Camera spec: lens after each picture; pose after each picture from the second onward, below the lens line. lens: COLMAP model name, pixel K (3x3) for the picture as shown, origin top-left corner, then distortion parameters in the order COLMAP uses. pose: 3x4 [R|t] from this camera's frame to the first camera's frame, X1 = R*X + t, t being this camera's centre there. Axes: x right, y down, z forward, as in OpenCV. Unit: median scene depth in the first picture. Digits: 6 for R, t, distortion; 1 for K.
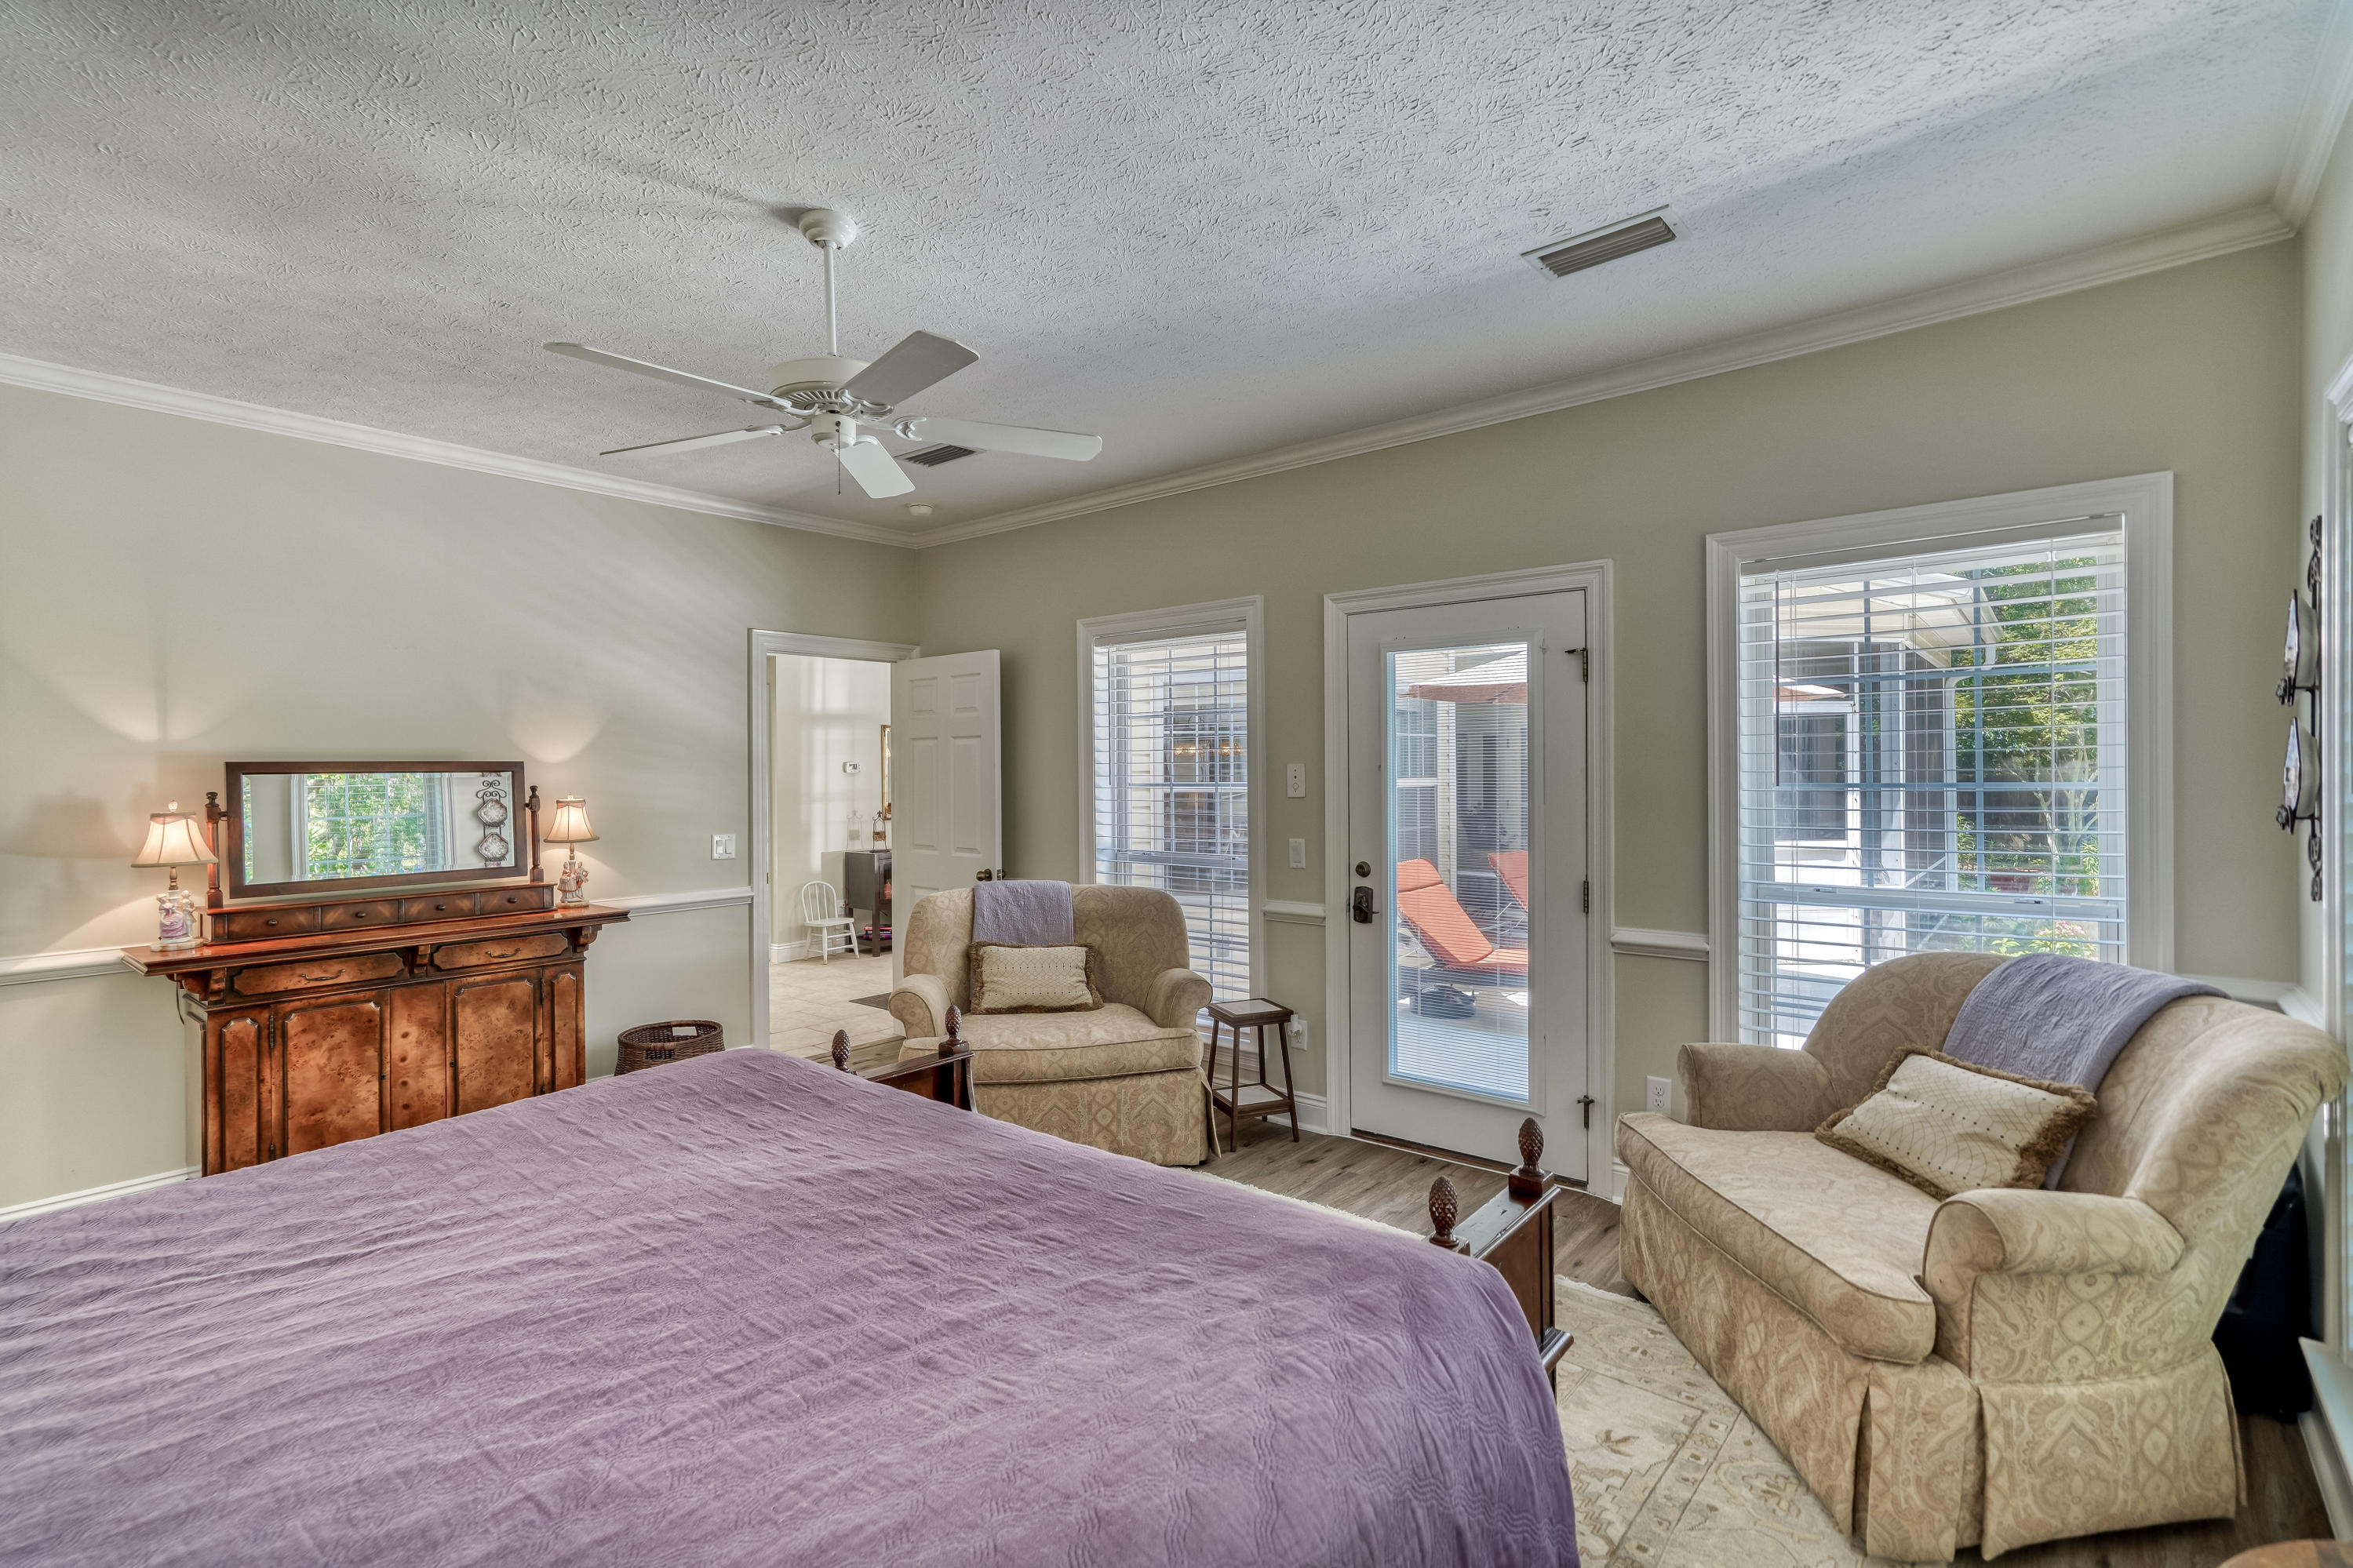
lens RADIAL K [[1078.4, 0, 1161.3], [0, 1078.4, 774.0], [0, 0, 1]] dist [-0.001668, 0.010666]
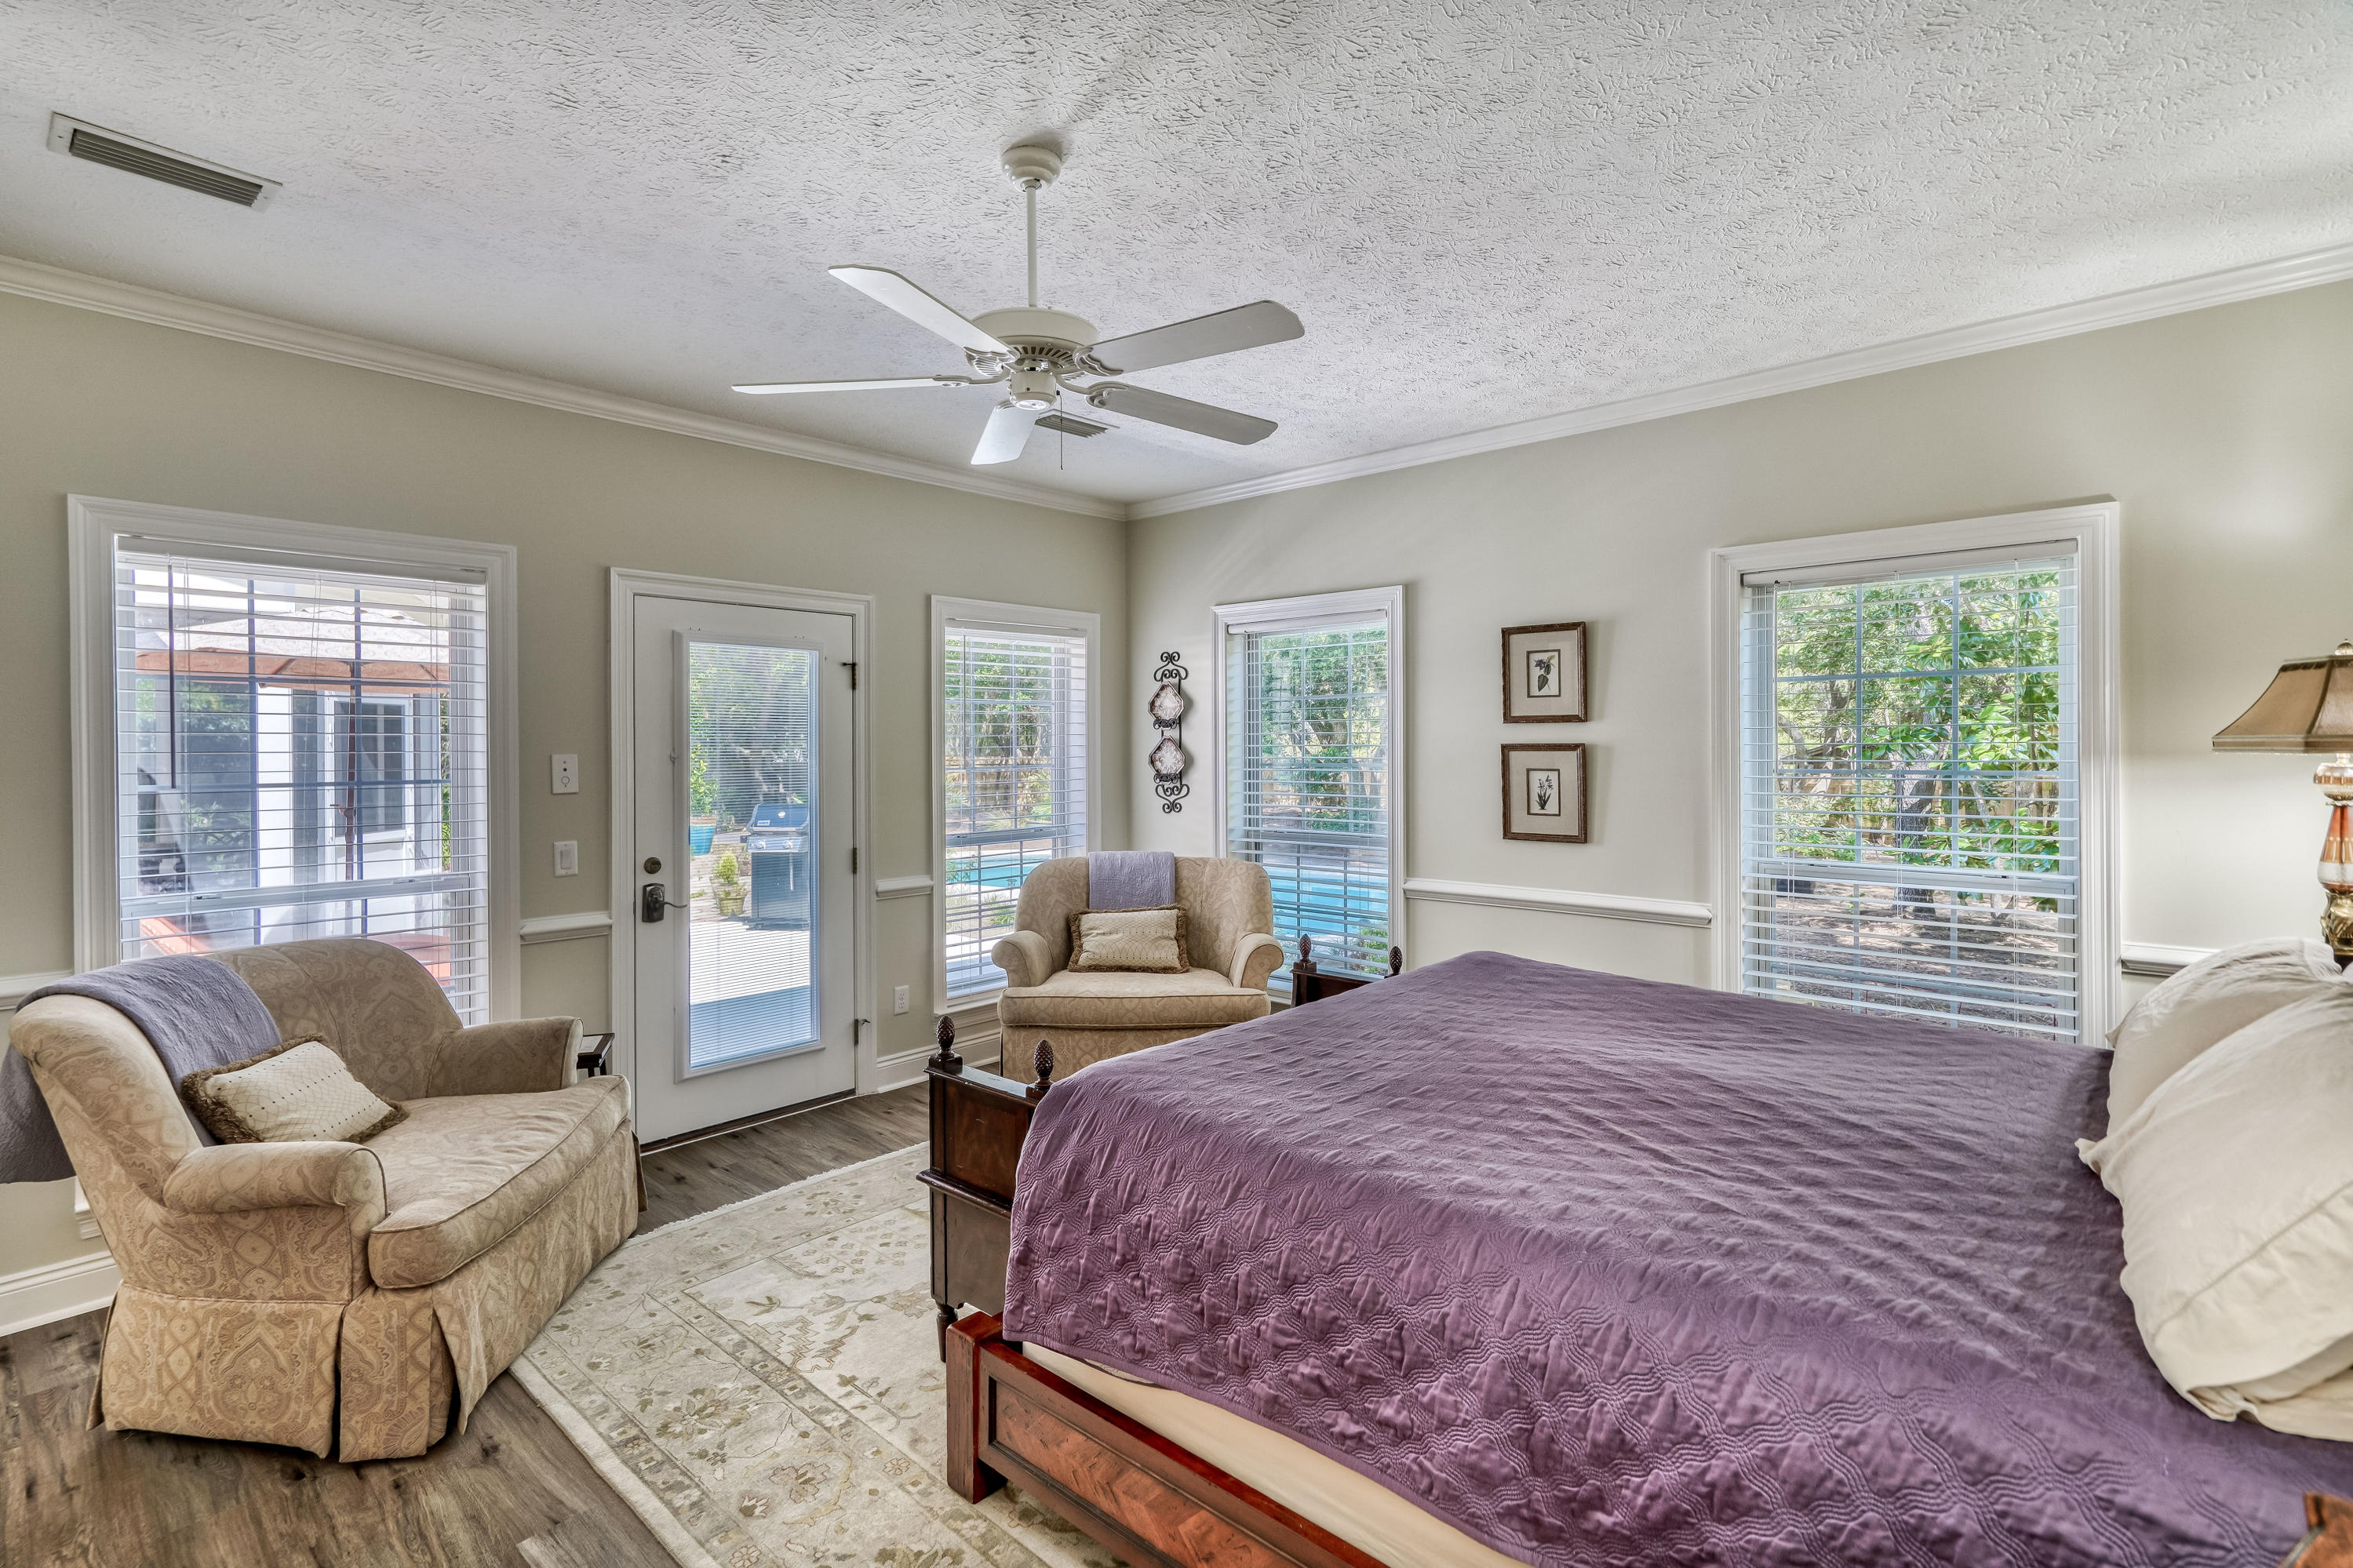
lens RADIAL K [[1083.4, 0, 1151.8], [0, 1083.4, 758.6], [0, 0, 1]] dist [0.009171, -0.000406]
pose [[0.061373, 0.001069, 0.998114, -0.818140], [0.010204, 0.999946, -0.001699, 0.000788], [-0.998063, 0.010289, 0.061359, 0.559005]]
